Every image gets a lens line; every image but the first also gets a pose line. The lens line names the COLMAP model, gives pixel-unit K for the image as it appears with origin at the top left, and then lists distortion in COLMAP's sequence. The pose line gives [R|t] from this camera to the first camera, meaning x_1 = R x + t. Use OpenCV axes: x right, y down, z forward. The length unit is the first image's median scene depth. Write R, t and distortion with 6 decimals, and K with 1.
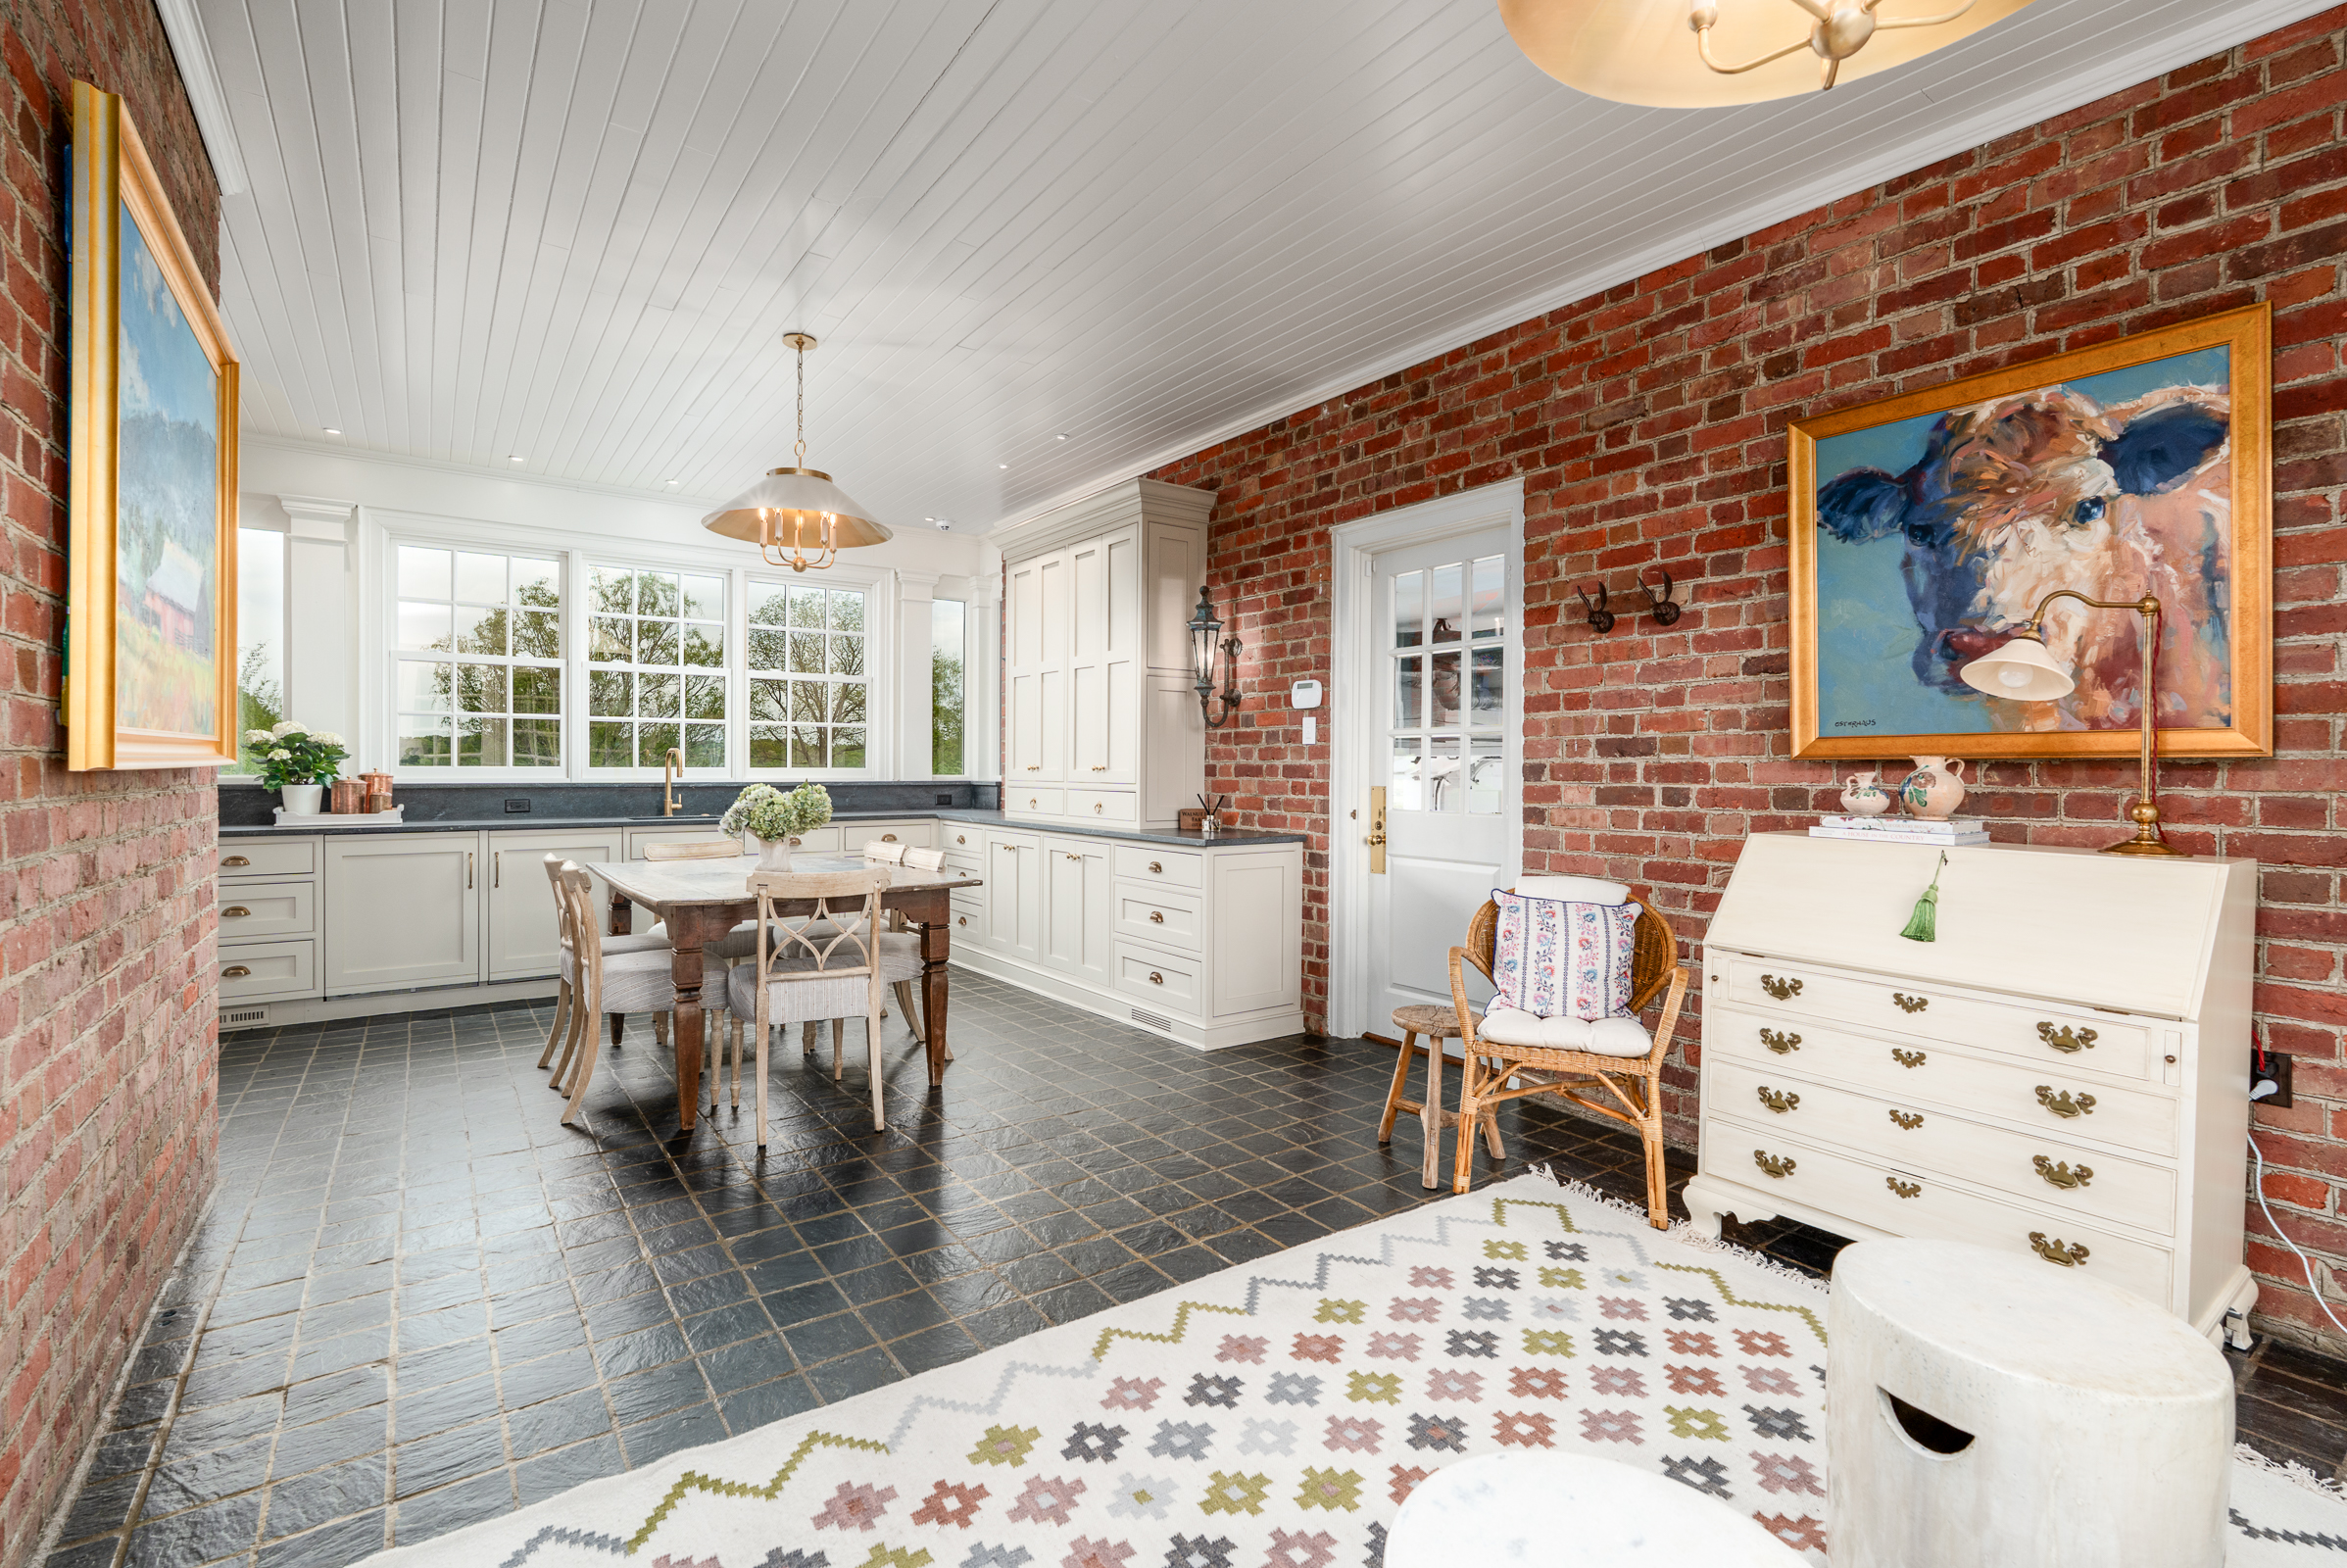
lens RADIAL K [[1052.4, 0, 1174.3], [0, 1052.4, 768.2], [0, 0, 1]] dist [-0.002237, -0.000300]
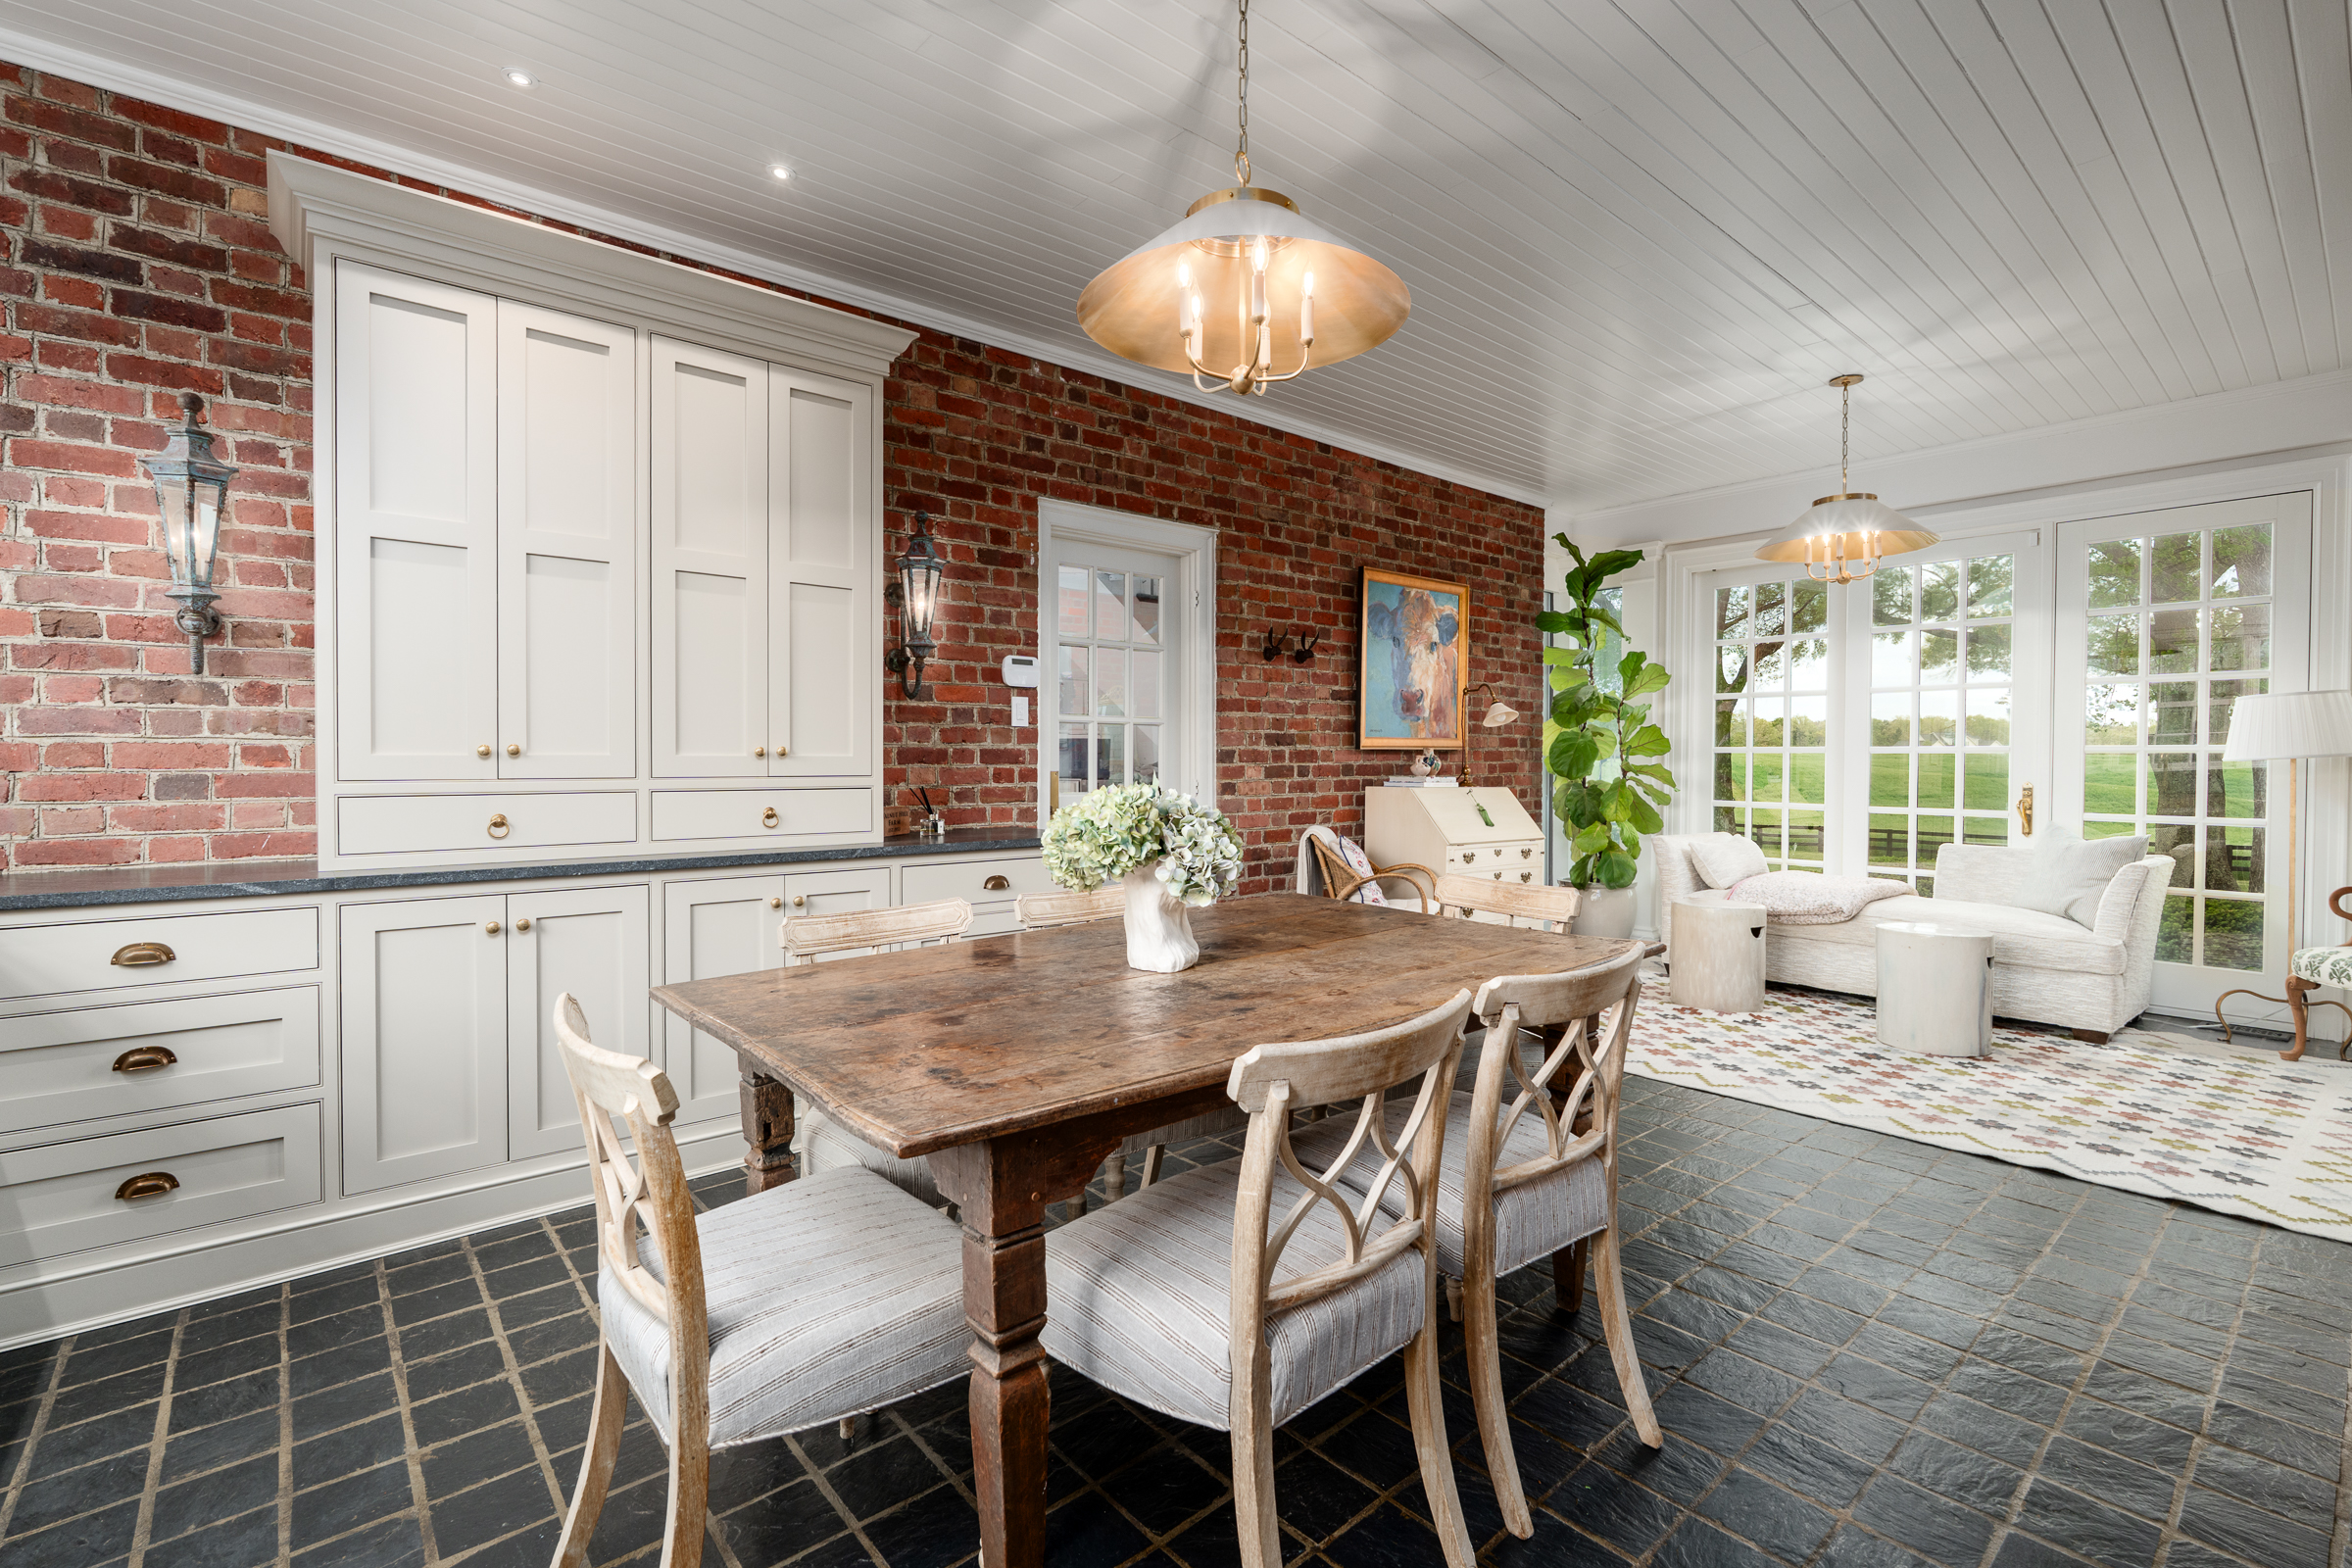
lens RADIAL K [[1054.7, 0, 1176.8], [0, 1054.7, 768.2], [0, 0, 1]] dist [-0.002237, -0.000300]
pose [[-0.079660, -0.012189, 0.996748, -0.981600], [0.000265, 0.999925, 0.012249, 0.002505], [-0.996822, 0.001240, -0.079651, 1.165619]]
